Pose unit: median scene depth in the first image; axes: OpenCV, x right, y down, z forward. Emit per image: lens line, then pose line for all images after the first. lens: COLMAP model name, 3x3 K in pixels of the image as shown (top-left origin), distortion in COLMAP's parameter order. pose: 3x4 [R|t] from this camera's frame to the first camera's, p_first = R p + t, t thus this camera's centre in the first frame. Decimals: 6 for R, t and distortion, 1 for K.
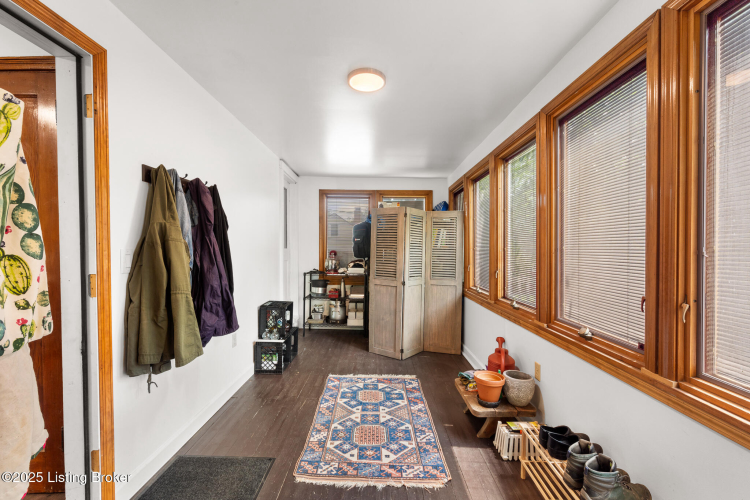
lens RADIAL K [[328.2, 0, 371.0], [0, 328.2, 250.2], [0, 0, 1]] dist [0.007819, -0.000673]
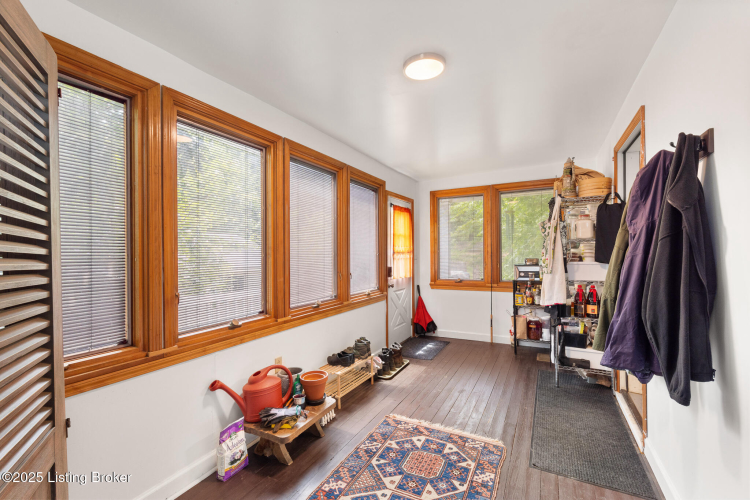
lens RADIAL K [[328.2, 0, 370.2], [0, 328.2, 251.1], [0, 0, 1]] dist [0.007819, -0.000673]
pose [[-0.888959, 0.015127, 0.457737, -0.302894], [0.016642, 0.999861, -0.000722, -0.014653], [-0.457684, 0.006975, -0.889087, 1.933182]]
